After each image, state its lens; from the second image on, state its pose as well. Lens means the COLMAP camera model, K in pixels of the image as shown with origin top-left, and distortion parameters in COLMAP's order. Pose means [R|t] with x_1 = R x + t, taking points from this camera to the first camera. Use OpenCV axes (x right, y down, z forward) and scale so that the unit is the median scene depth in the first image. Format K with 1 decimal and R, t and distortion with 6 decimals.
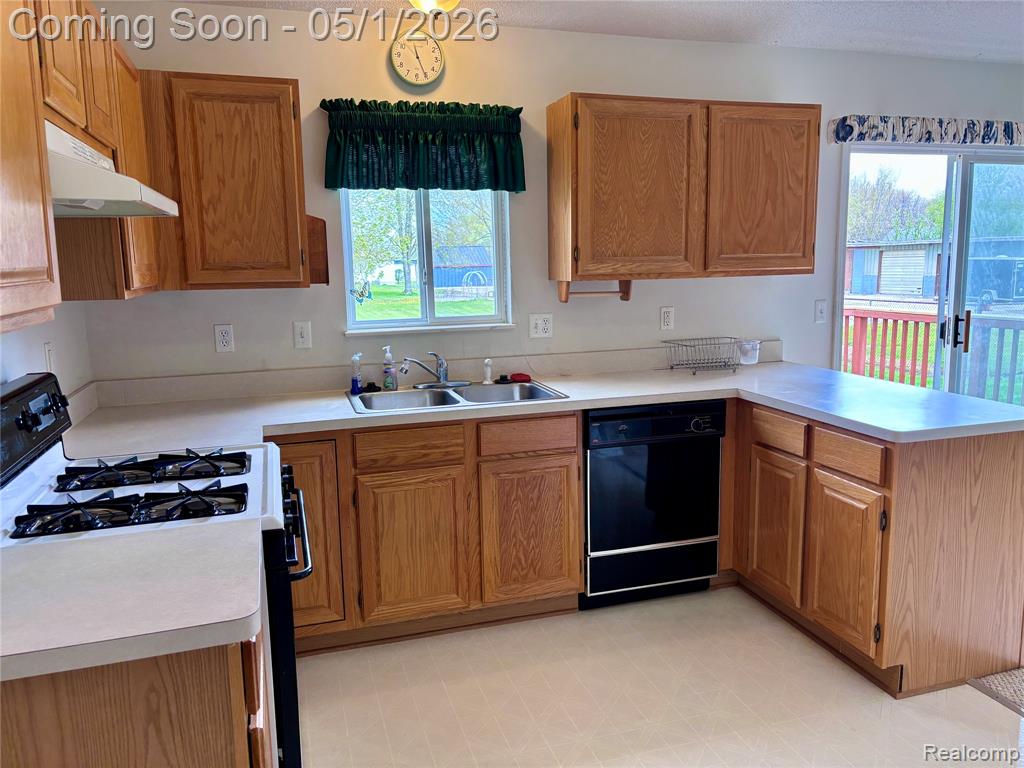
lens RADIAL K [[783.3, 0, 542.7], [0, 783.3, 373.0], [0, 0, 1]] dist [0.066006, -0.059445]
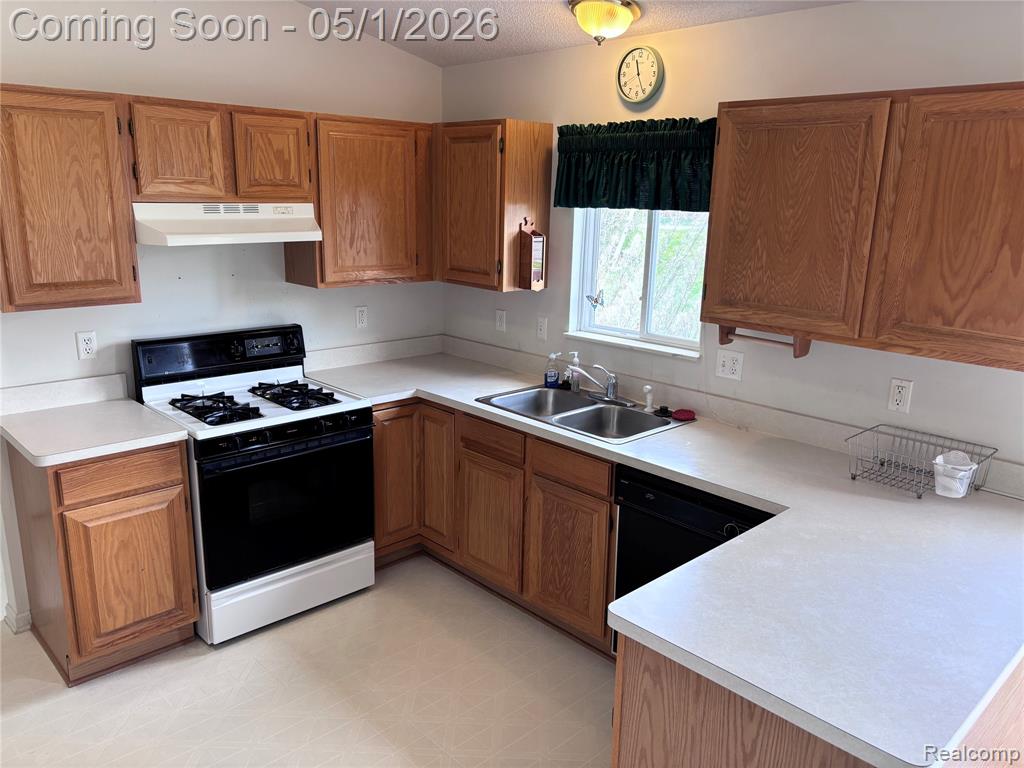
lens RADIAL K [[783.3, 0, 513.9], [0, 783.3, 386.3], [0, 0, 1]] dist [0.066006, -0.059445]
pose [[0.434904, 0.243669, -0.866882, 0.720044], [-0.164780, 0.967972, 0.189416, -0.179282], [0.885272, 0.060467, 0.461127, 0.419771]]
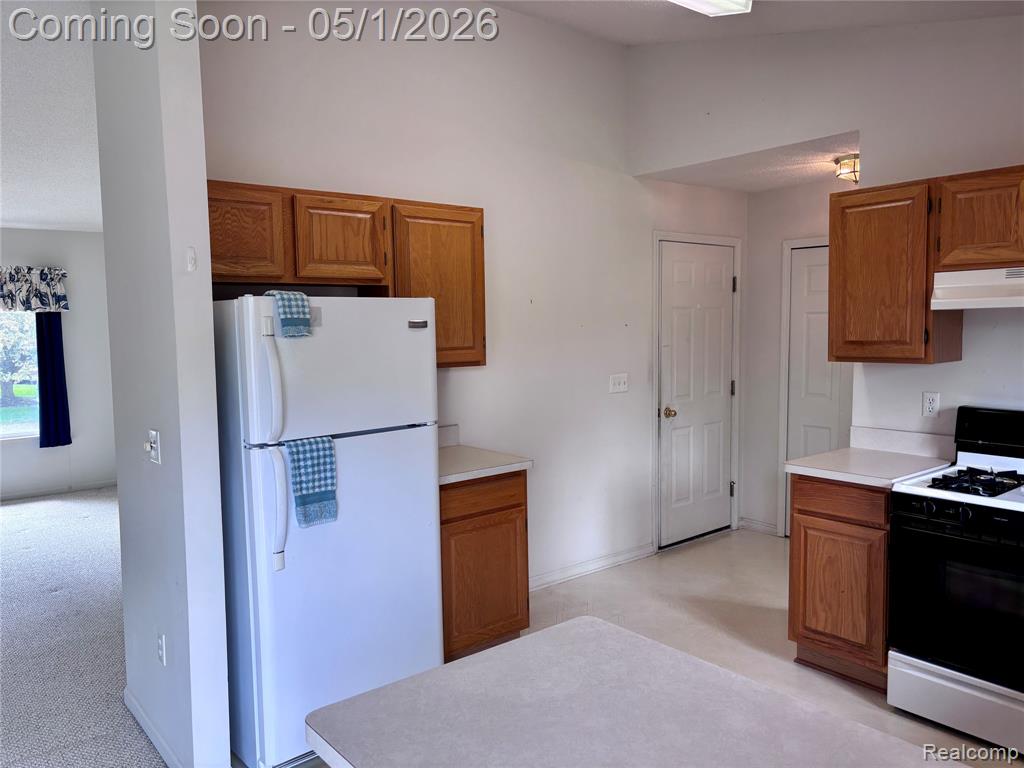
lens RADIAL K [[783.3, 0, 516.1], [0, 783.3, 385.6], [0, 0, 1]] dist [0.066006, -0.059445]
pose [[-0.929854, 0.061657, -0.362726, 0.550472], [-0.023852, 0.973683, 0.226655, -0.212992], [0.367155, 0.219408, -0.903912, 1.158588]]
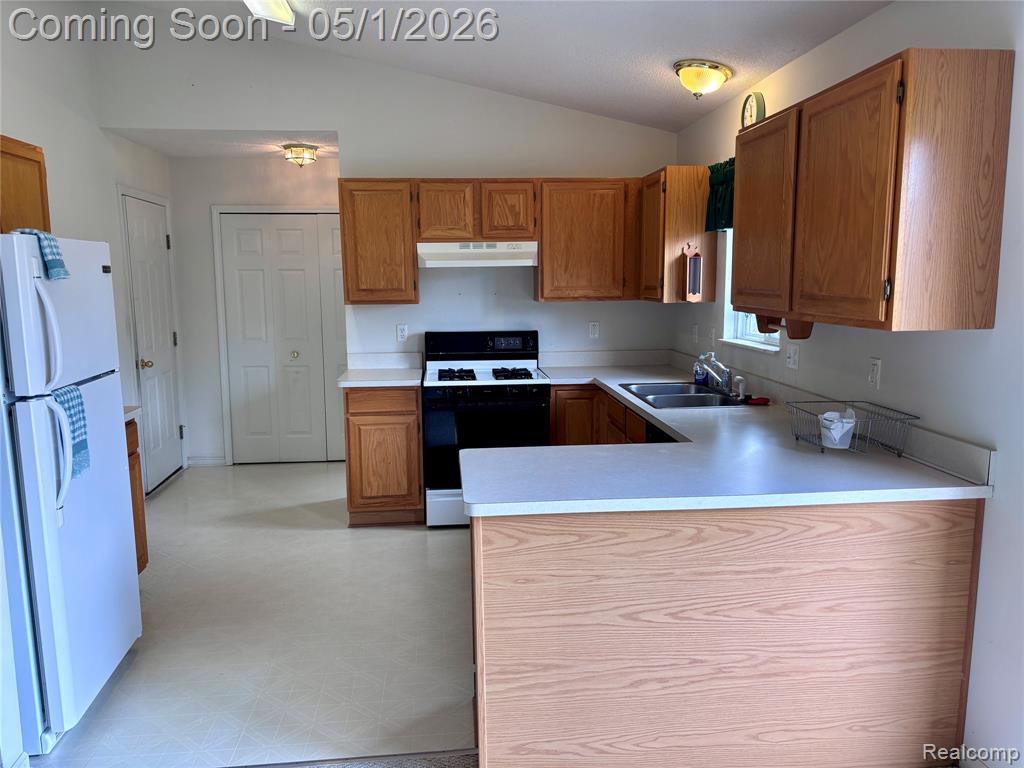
lens RADIAL K [[783.3, 0, 516.6], [0, 783.3, 394.4], [0, 0, 1]] dist [0.066006, -0.059445]
pose [[-0.218279, 0.164834, -0.961865, 1.114054], [-0.132178, 0.971556, 0.196490, -0.176869], [0.966894, 0.170027, -0.190283, 0.940281]]
